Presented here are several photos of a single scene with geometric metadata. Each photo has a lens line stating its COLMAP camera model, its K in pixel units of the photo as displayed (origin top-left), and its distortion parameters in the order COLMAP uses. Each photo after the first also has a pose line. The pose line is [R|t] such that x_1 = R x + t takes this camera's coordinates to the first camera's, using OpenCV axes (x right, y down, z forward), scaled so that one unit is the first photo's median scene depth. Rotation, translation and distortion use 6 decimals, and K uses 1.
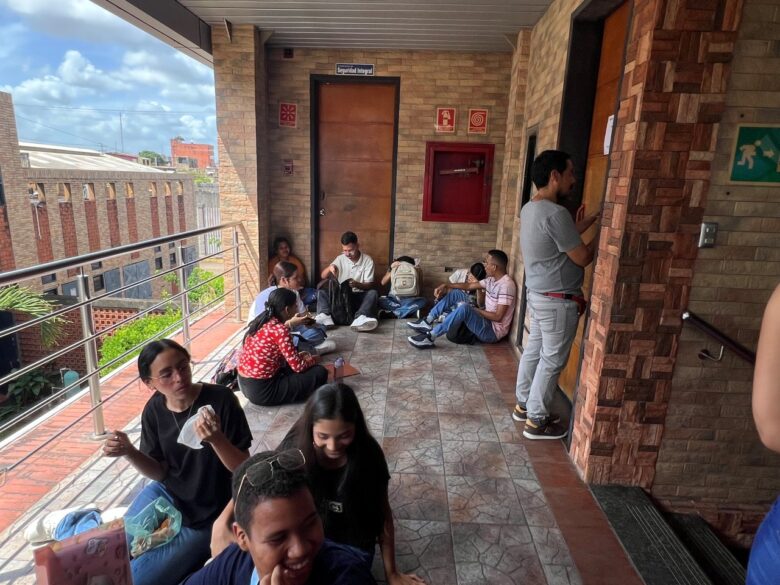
lens RADIAL K [[478.1, 0, 389.4], [0, 478.1, 295.0], [0, 0, 1]] dist [0.001508, -0.002902]
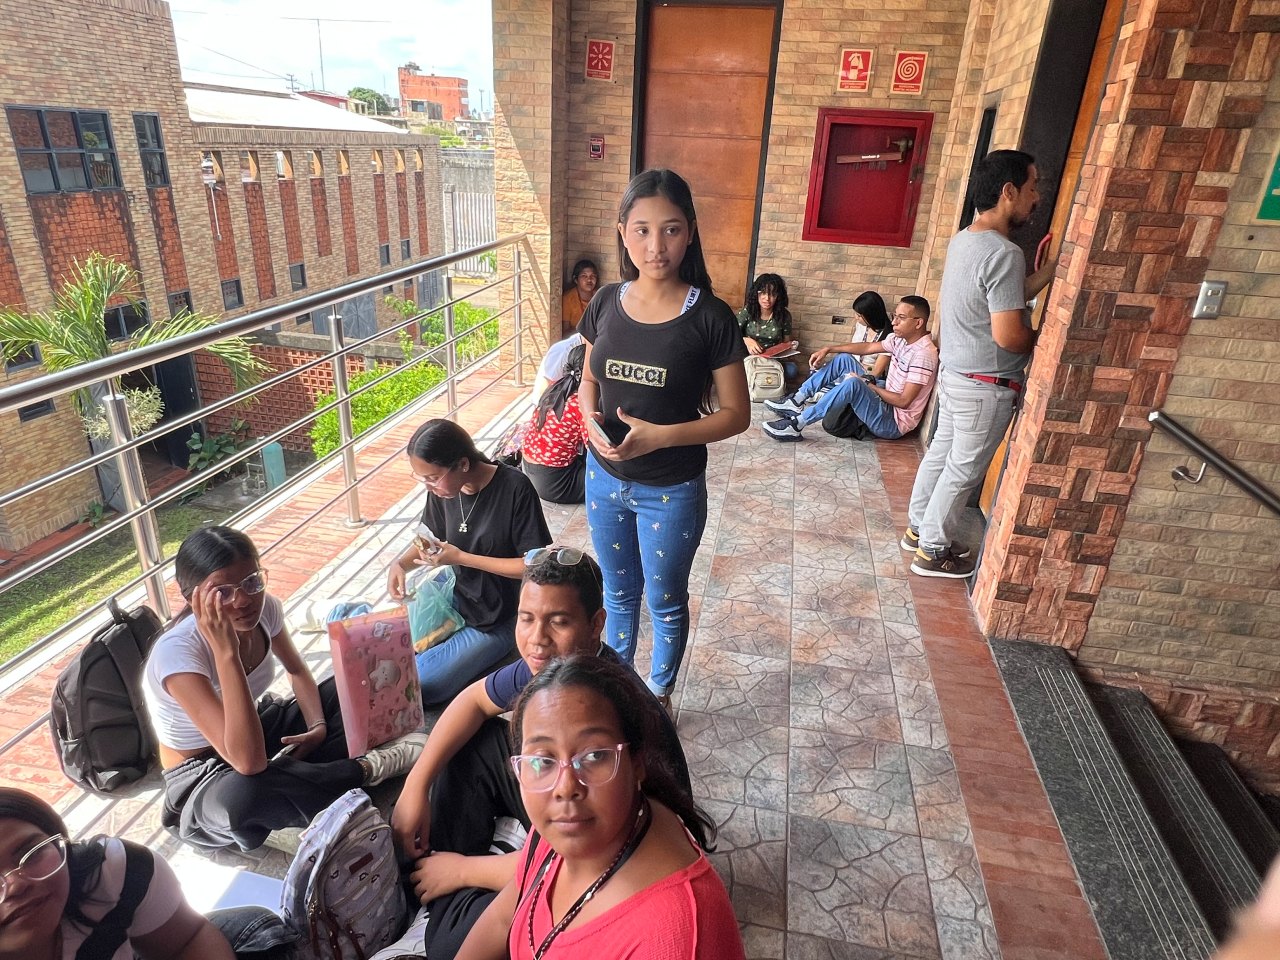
lens RADIAL K [[784.6, 0, 638.9], [0, 784.6, 484.1], [0, 0, 1]] dist [0.001508, -0.002902]
pose [[0.989550, 0.071030, -0.125484, 0.010530], [-0.048339, 0.983309, 0.175402, -0.011650], [0.135849, -0.167503, 0.976467, -0.116220]]
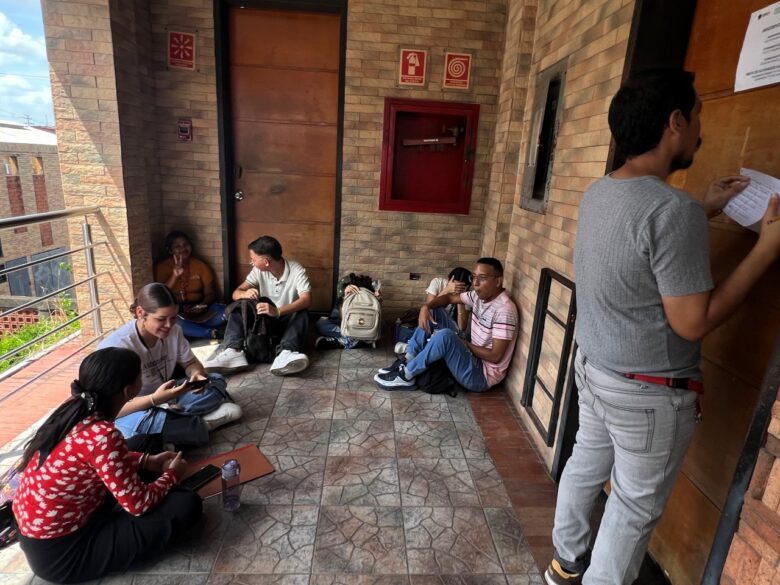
lens RADIAL K [[478.1, 0, 389.4], [0, 478.1, 295.0], [0, 0, 1]] dist [0.001508, -0.002902]
pose [[0.995812, -0.001915, 0.091403, 0.021849], [-0.000932, 0.999516, 0.031097, -0.060299], [-0.091419, -0.031052, 0.995328, 0.338009]]
